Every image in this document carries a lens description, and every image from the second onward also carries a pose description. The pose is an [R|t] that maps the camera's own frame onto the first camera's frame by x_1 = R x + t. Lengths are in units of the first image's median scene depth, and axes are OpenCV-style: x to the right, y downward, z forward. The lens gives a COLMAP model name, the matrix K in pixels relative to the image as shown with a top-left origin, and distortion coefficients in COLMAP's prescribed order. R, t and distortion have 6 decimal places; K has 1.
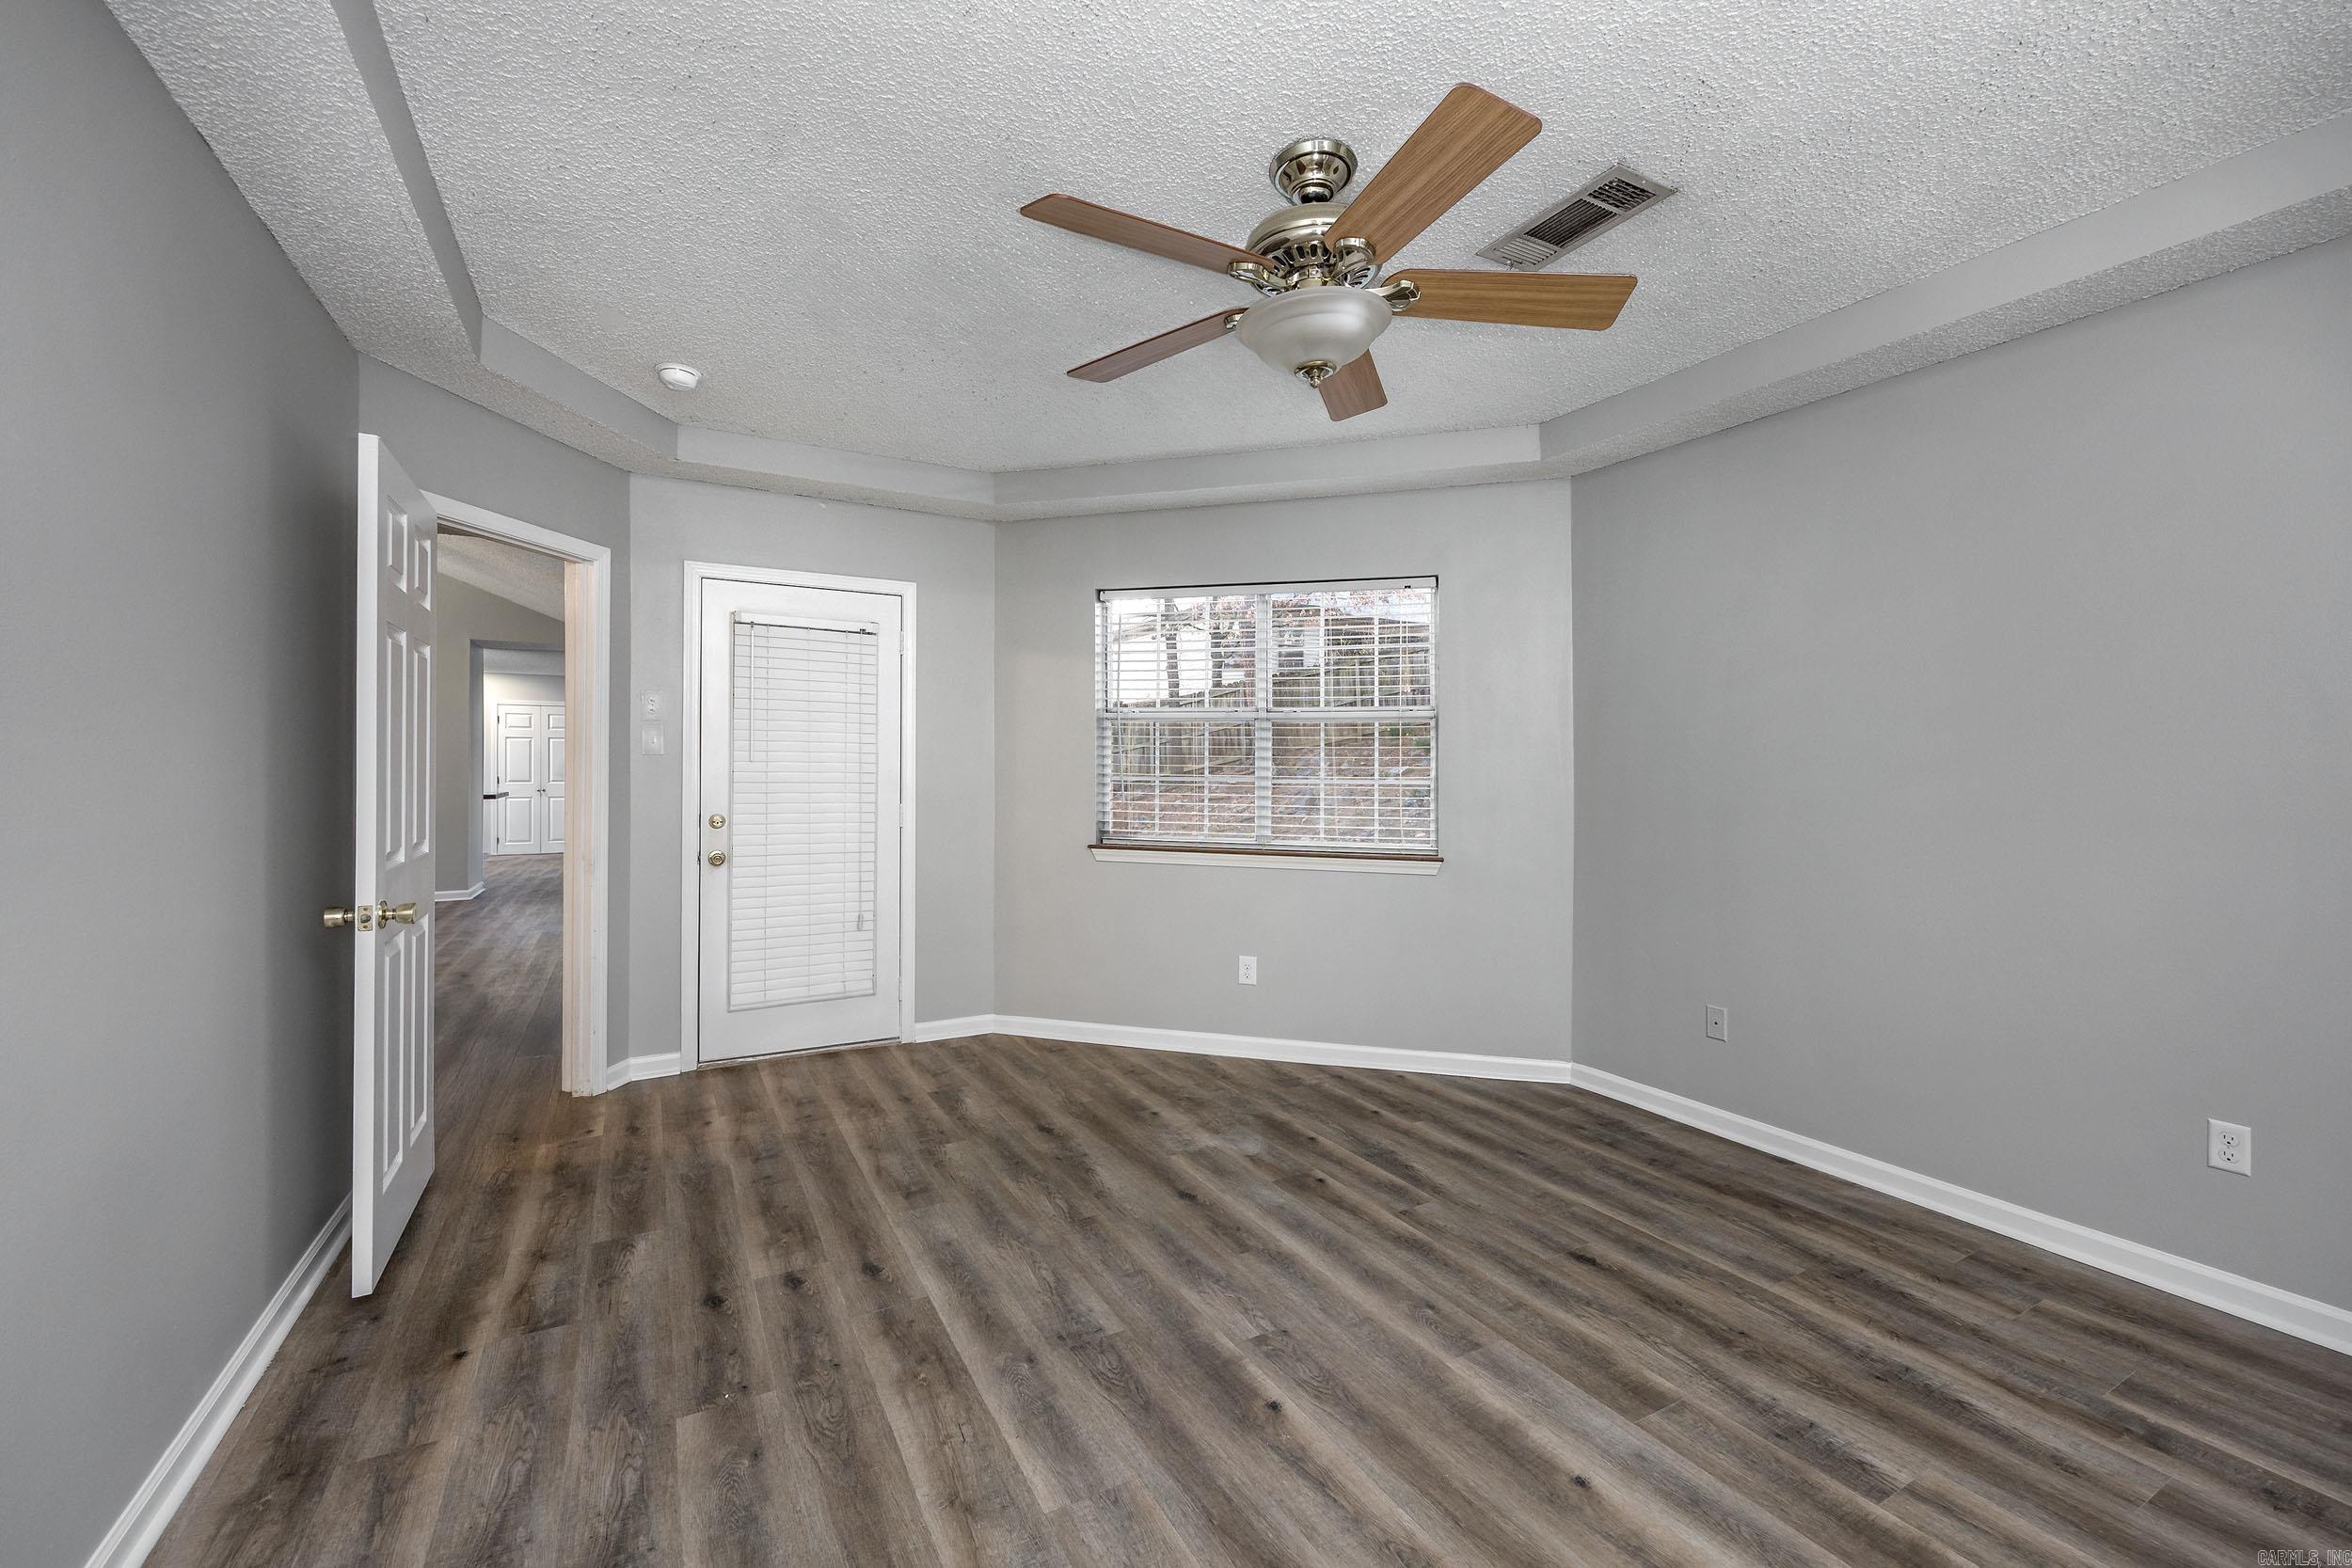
lens RADIAL K [[945.2, 0, 1197.5], [0, 945.2, 764.7], [0, 0, 1]] dist [0.006132, -0.002363]
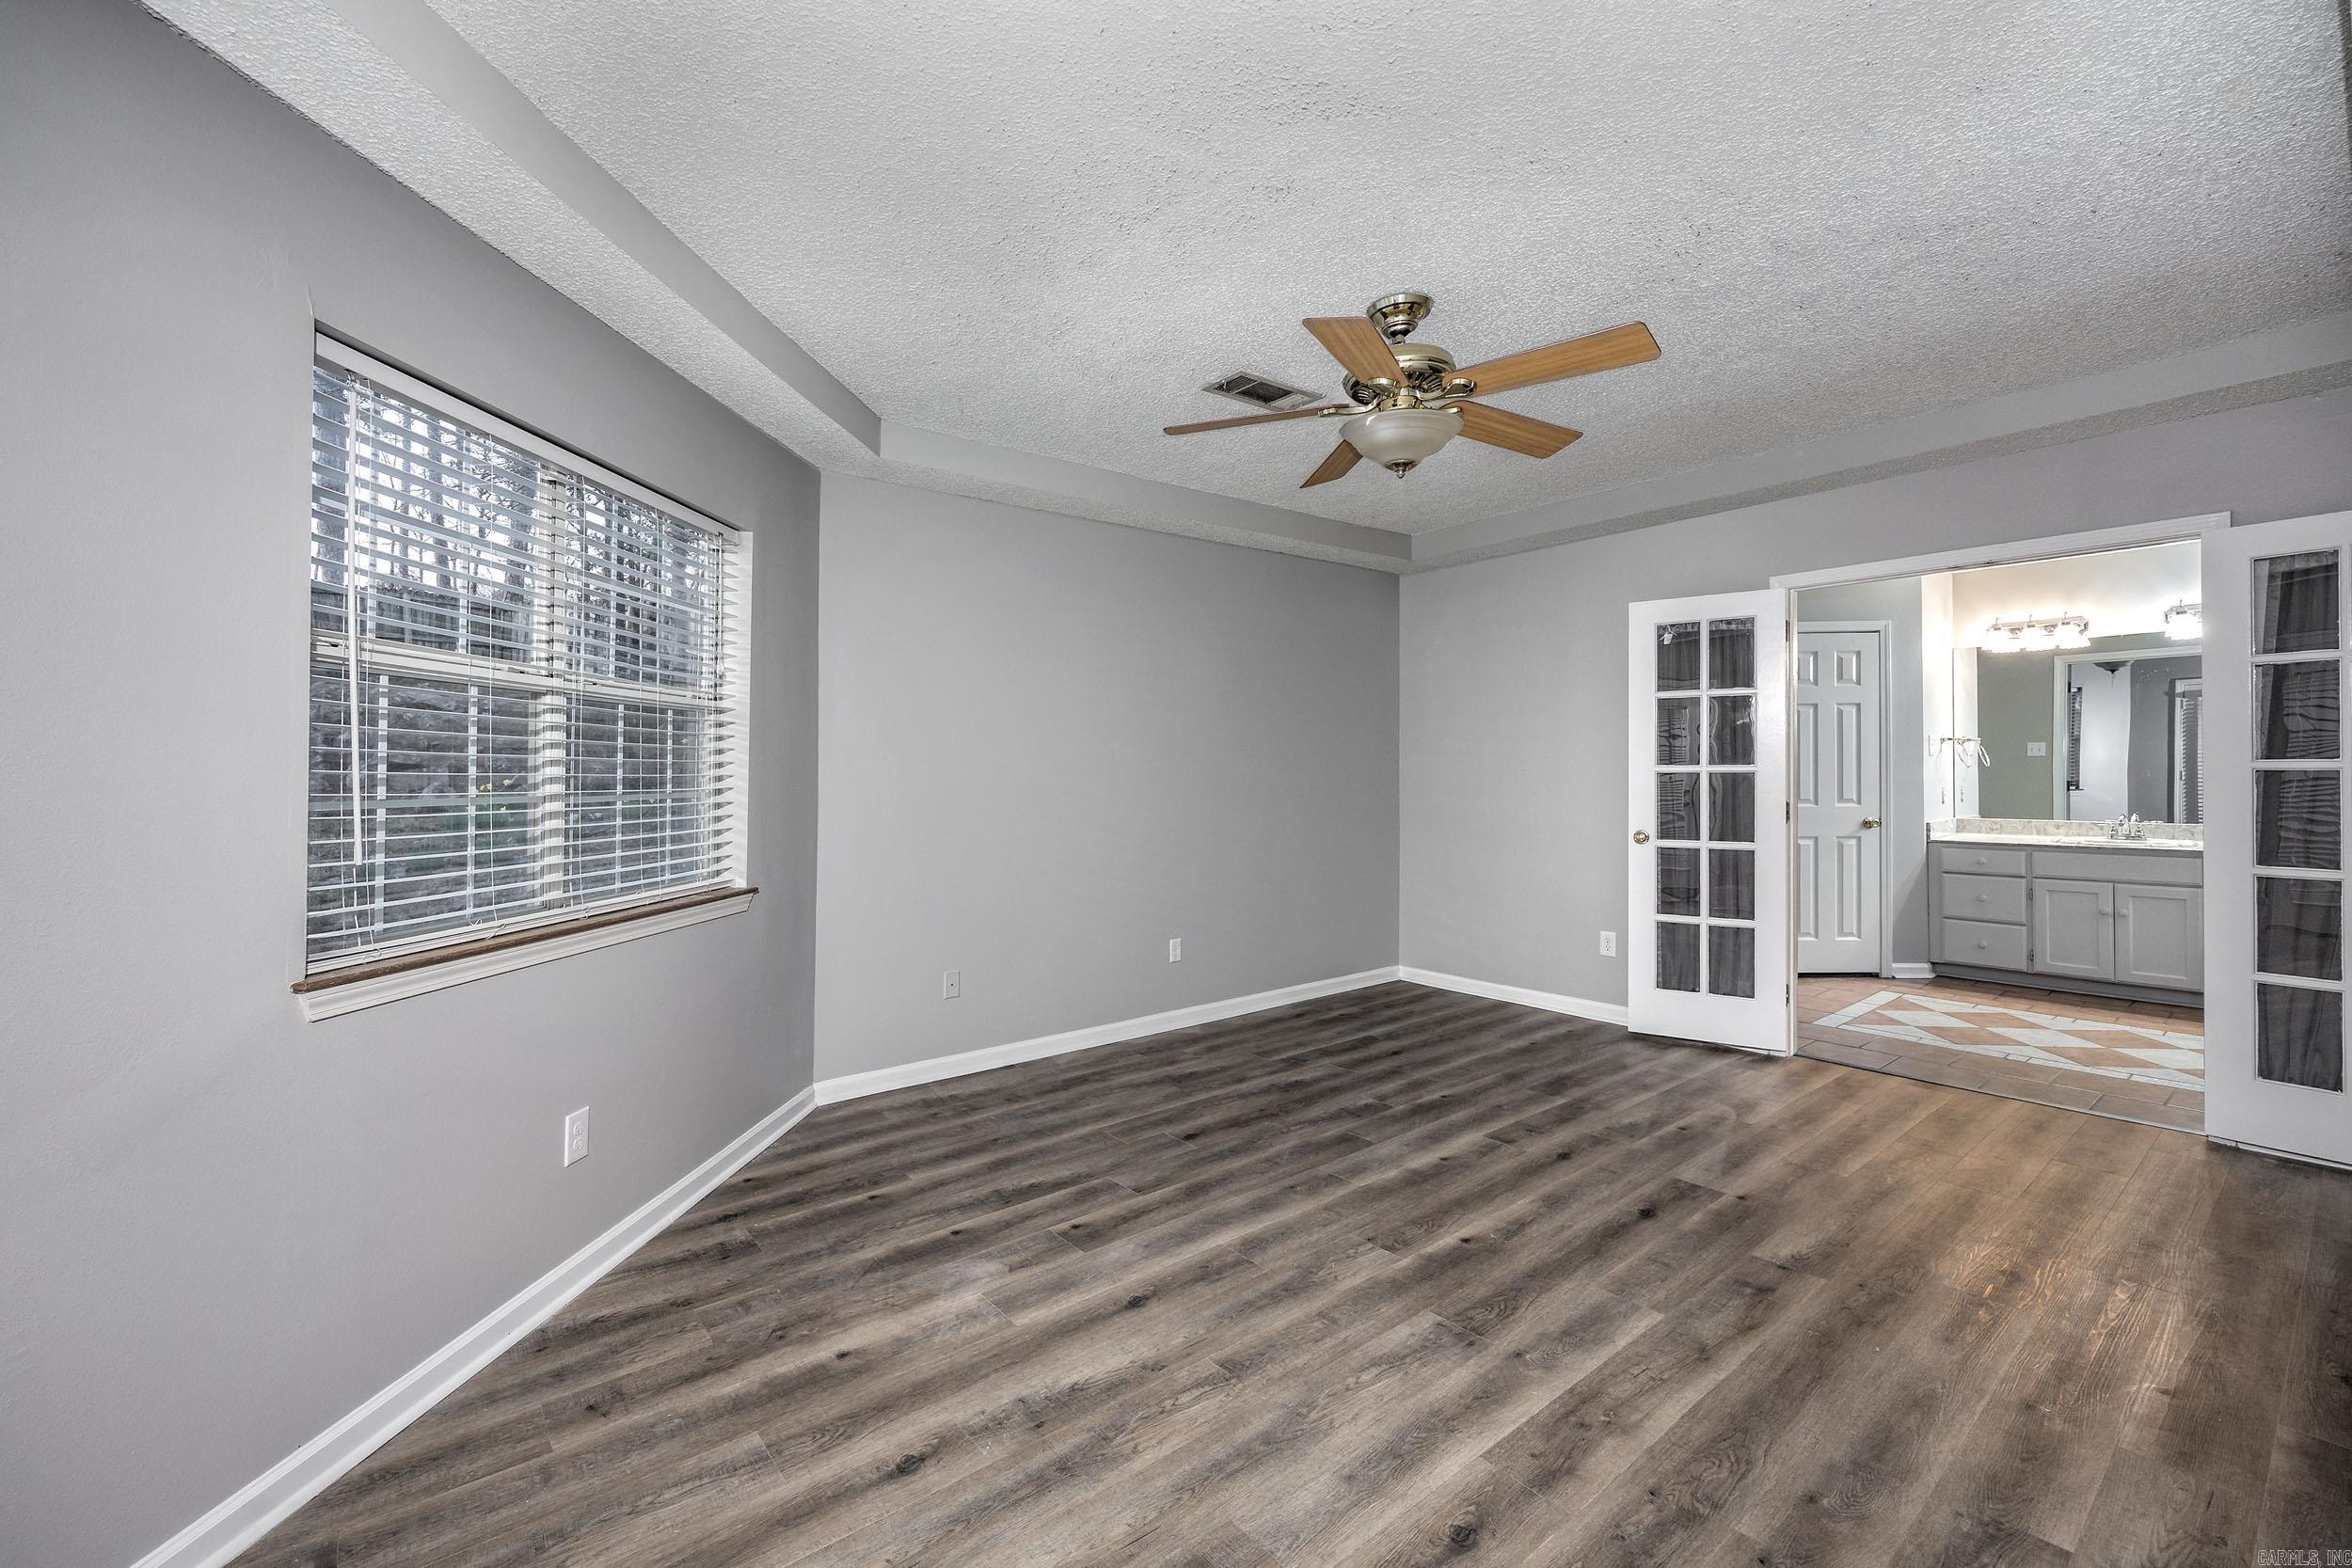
lens RADIAL K [[1001.9, 0, 1162.8], [0, 1001.9, 775.7], [0, 0, 1]] dist [0.001244, -0.000503]
pose [[-0.162154, -0.004378, 0.986756, -0.878154], [0.003646, 0.999981, 0.005036, 0.021966], [-0.986759, 0.004414, -0.162135, 1.185406]]
